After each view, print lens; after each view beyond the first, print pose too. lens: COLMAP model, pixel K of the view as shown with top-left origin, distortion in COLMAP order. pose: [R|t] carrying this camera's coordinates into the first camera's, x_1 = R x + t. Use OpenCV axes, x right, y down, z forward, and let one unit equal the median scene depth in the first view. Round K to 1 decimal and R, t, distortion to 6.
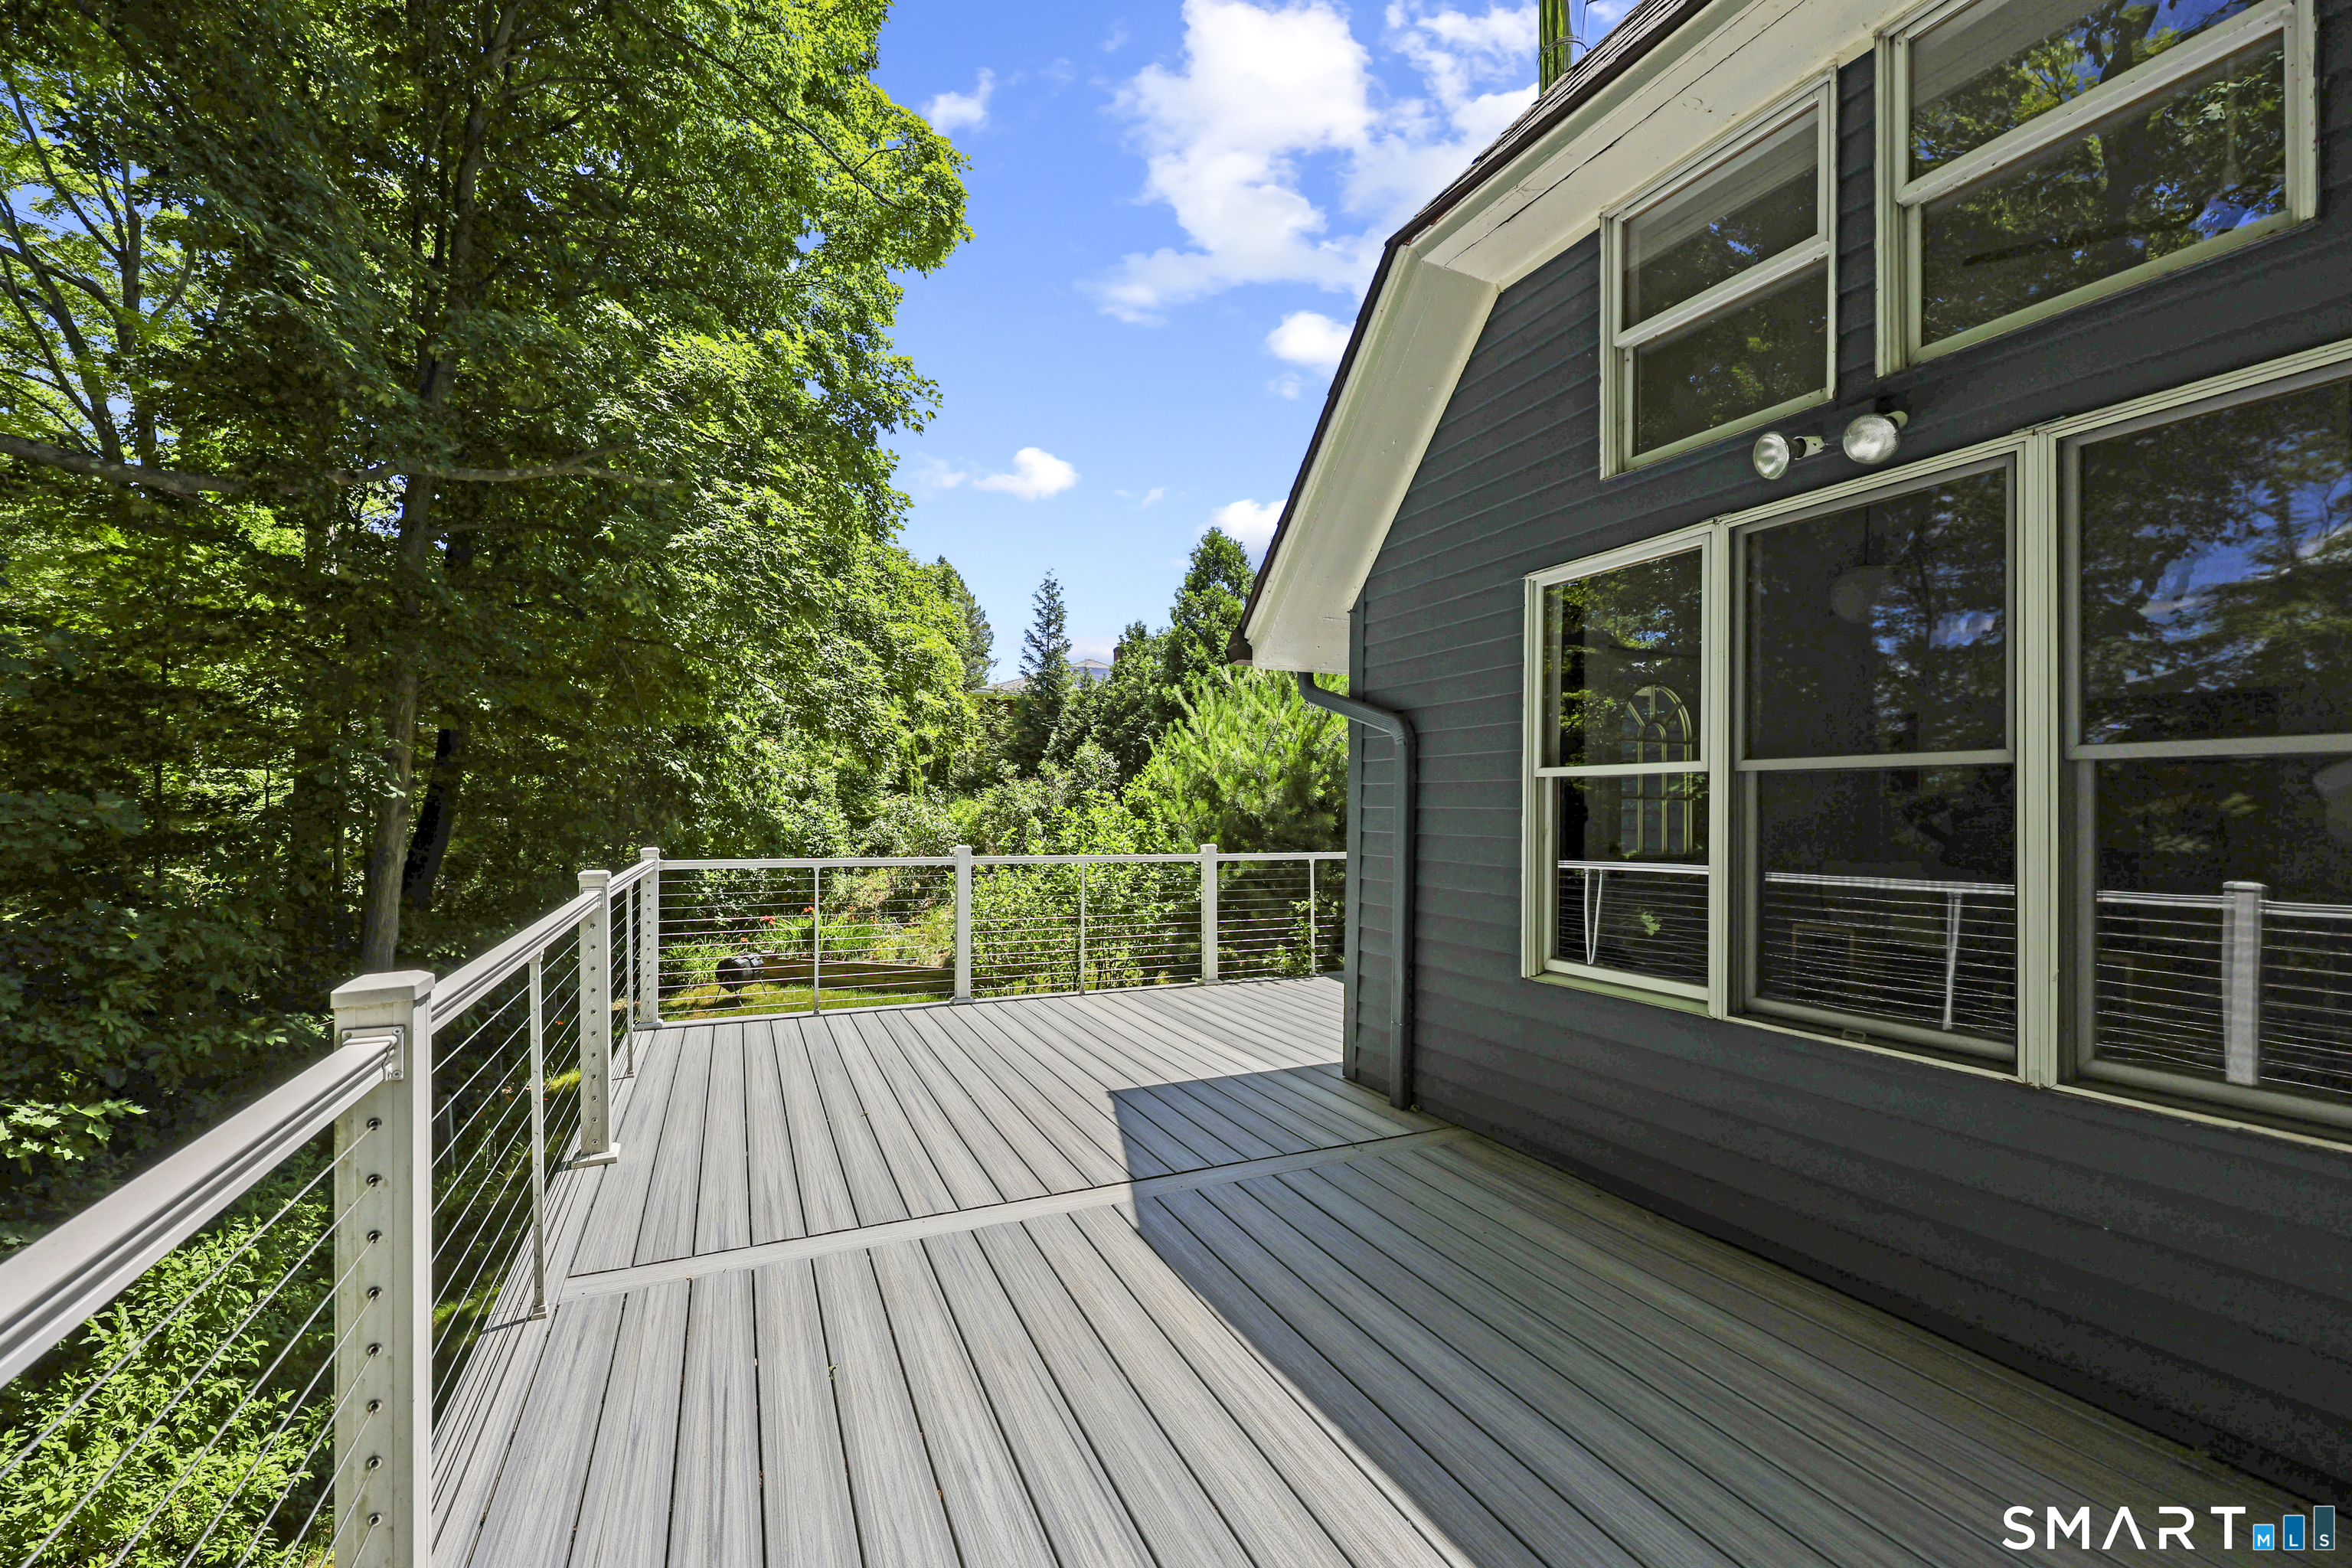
lens RADIAL K [[954.2, 0, 1156.3], [0, 954.2, 802.8], [0, 0, 1]] dist [0.003592, 0.000057]
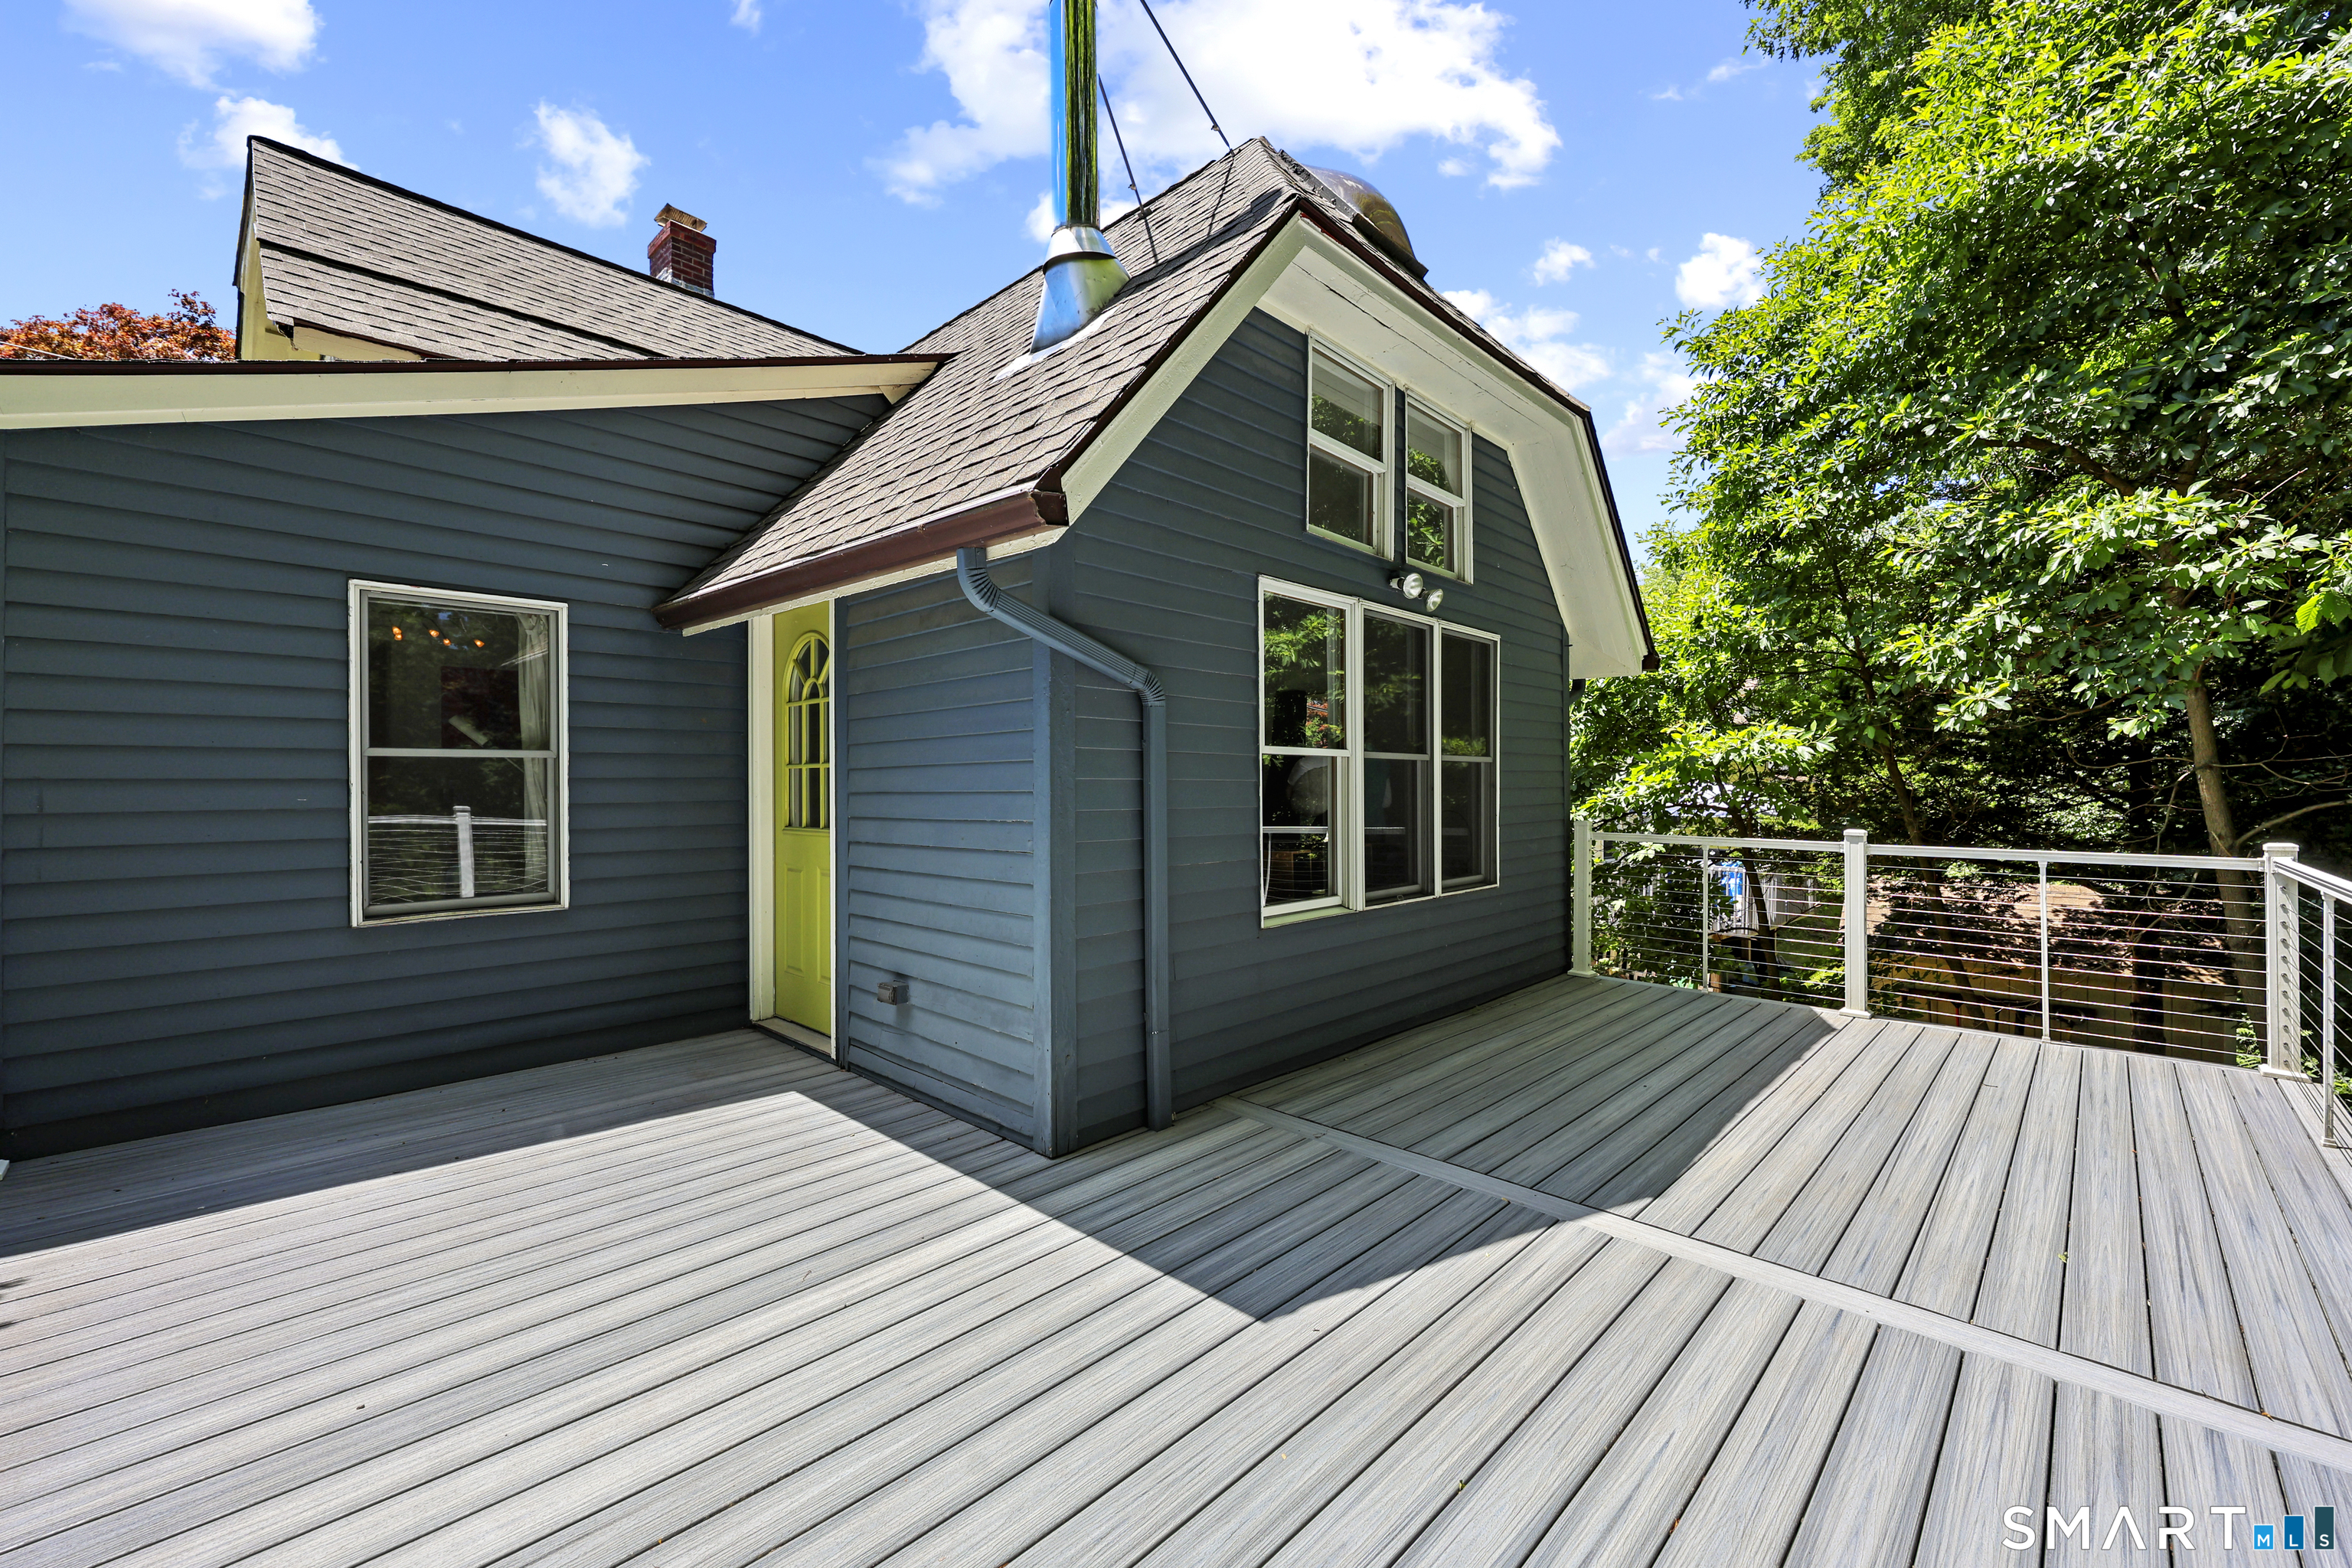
lens RADIAL K [[954.2, 0, 1177.8], [0, 954.2, 782.6], [0, 0, 1]] dist [0.003592, 0.000057]
pose [[-0.373919, -0.006080, 0.927442, -0.728911], [-0.012568, 0.999920, 0.001488, 0.010514], [-0.927376, -0.011100, -0.373965, 1.753300]]
